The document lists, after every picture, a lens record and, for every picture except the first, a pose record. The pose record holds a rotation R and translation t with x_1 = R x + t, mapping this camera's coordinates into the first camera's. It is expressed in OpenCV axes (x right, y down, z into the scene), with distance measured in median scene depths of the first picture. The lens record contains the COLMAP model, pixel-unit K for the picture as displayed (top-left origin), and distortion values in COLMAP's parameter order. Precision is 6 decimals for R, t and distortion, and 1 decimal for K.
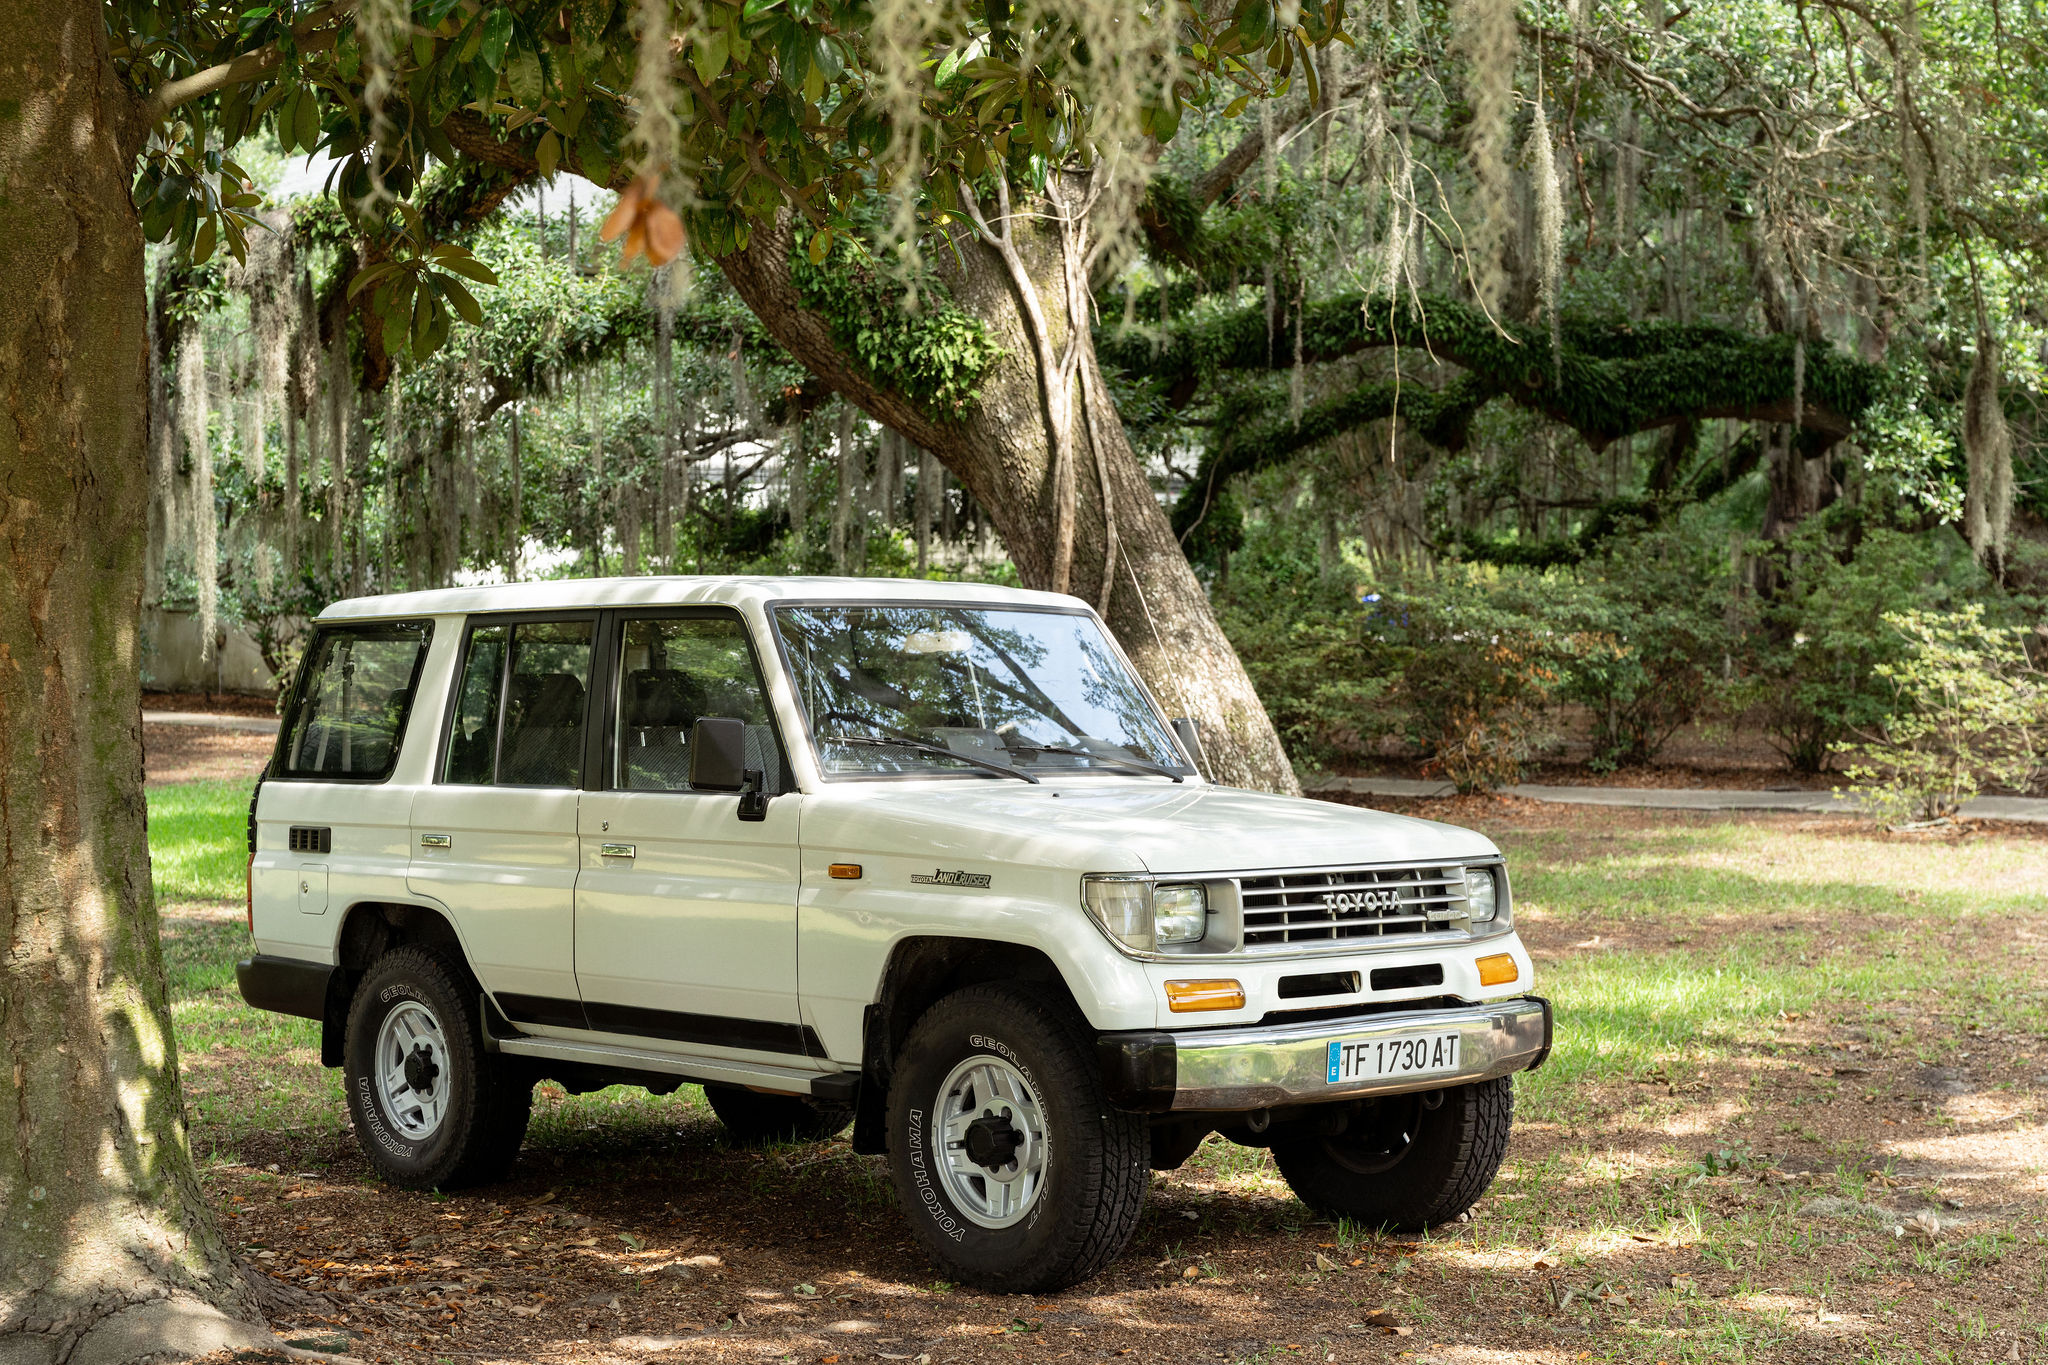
lens RADIAL K [[3467.9, 0, 1031.5], [0, 3467.9, 690.4], [0, 0, 1]] dist [0.003395, 0.048458]
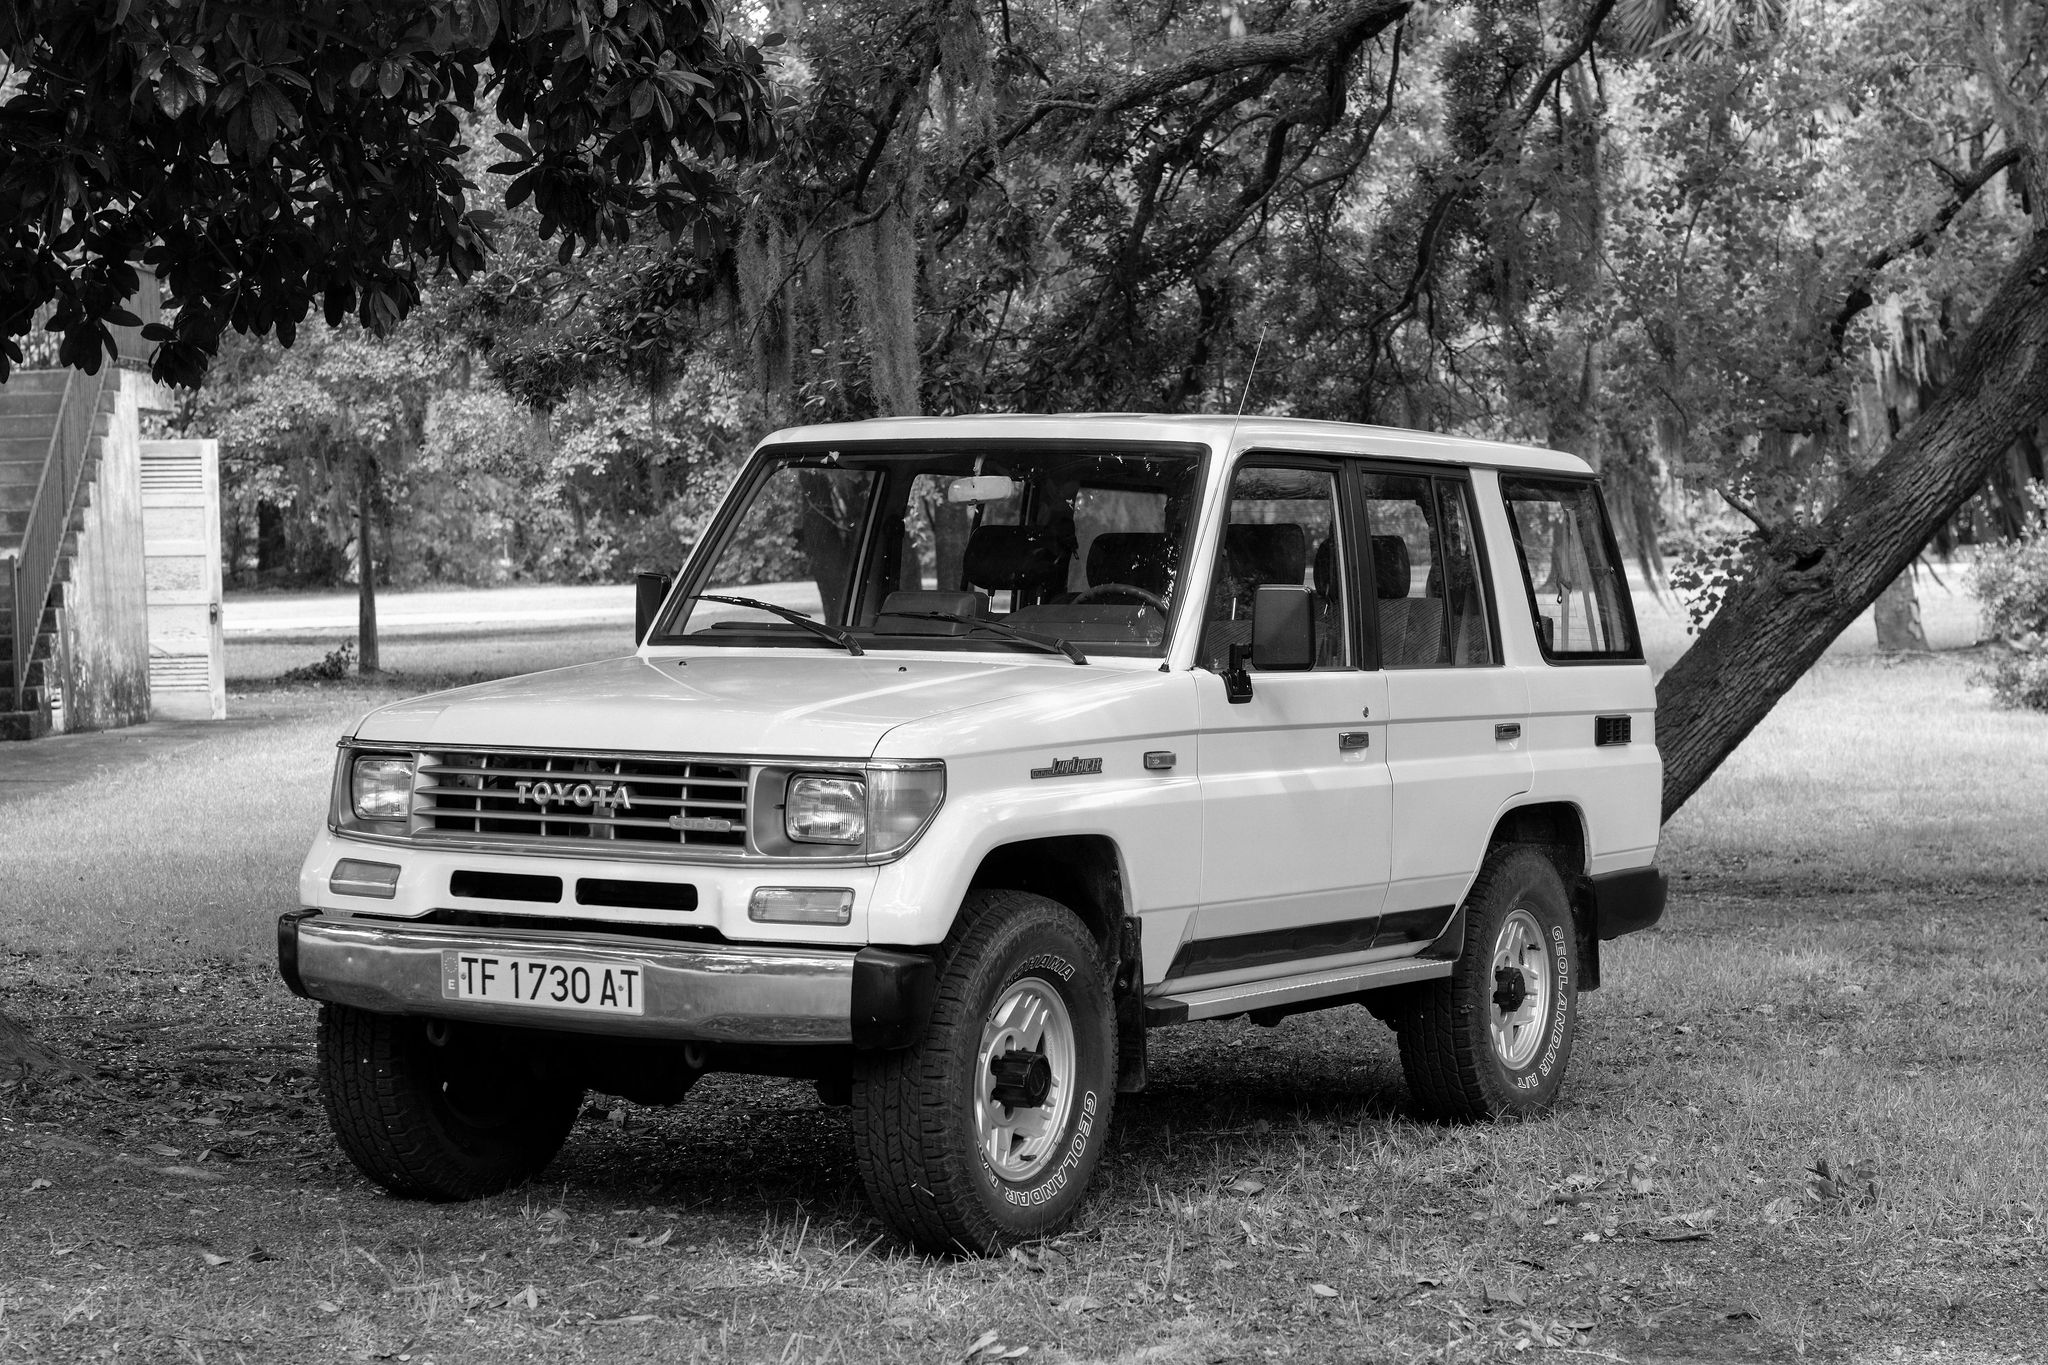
lens RADIAL K [[4156.2, 0, 1027.9], [0, 4156.2, 683.0], [0, 0, 1]] dist [0.082574, 0.198724]
pose [[0.295039, 0.028026, -0.955074, 1.036166], [-0.017885, 0.999557, 0.023806, 0.008658], [0.955318, 0.010057, 0.295409, 0.783989]]
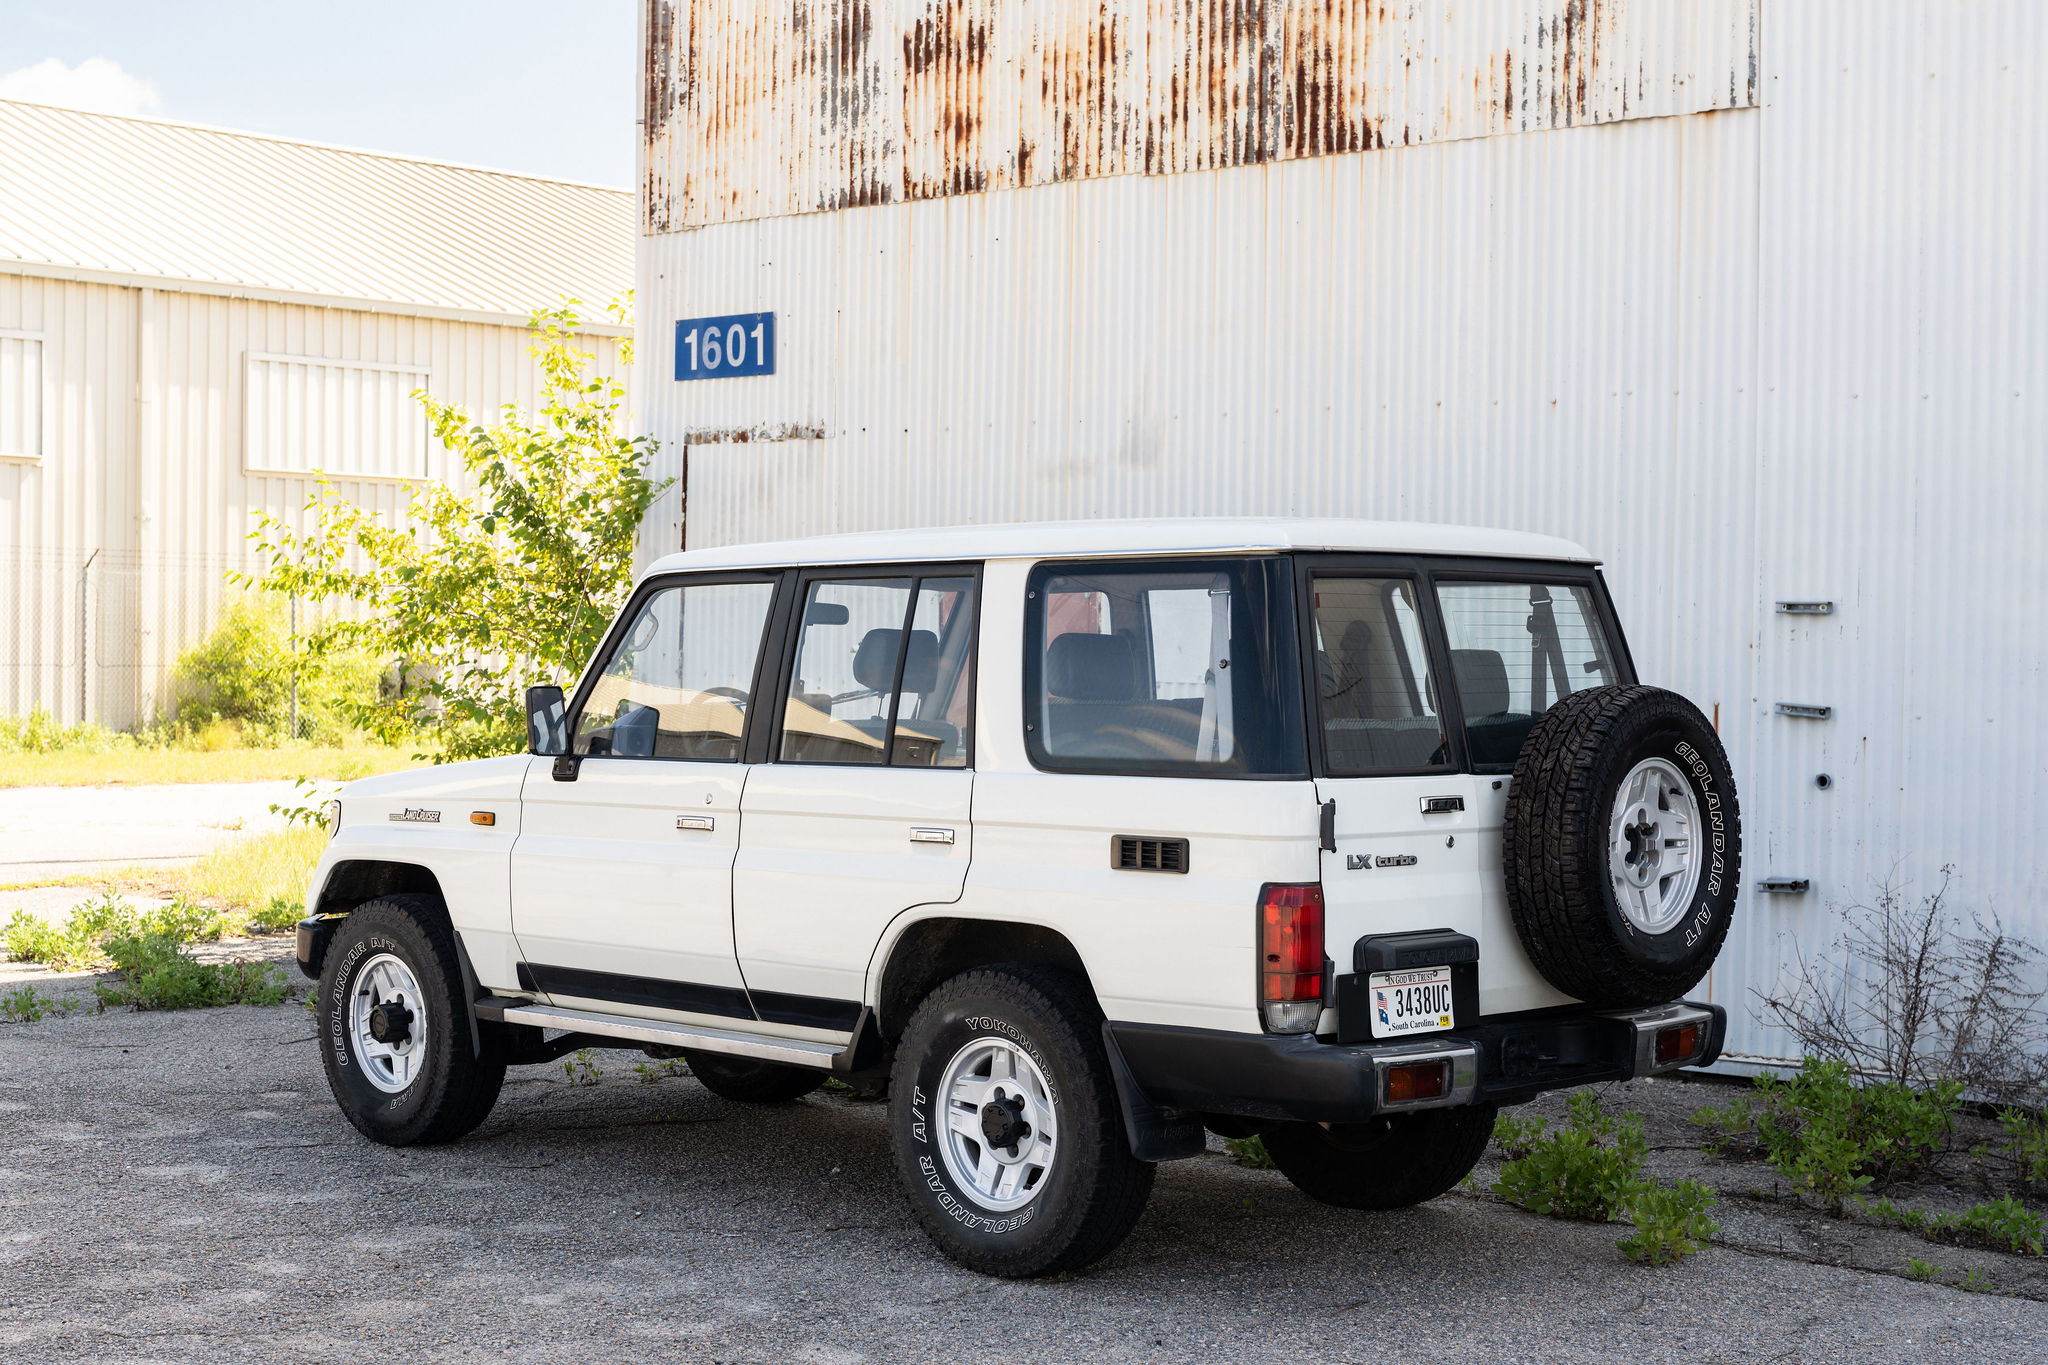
lens RADIAL K [[3083.6, 0, 989.3], [0, 3083.6, 678.4], [0, 0, 1]] dist [0.010759, -0.032882]
pose [[-0.999869, 0.001073, -0.016126, -0.072845], [0.001012, 0.999992, 0.003774, 0.001765], [0.016130, 0.003757, -0.999863, 2.124246]]
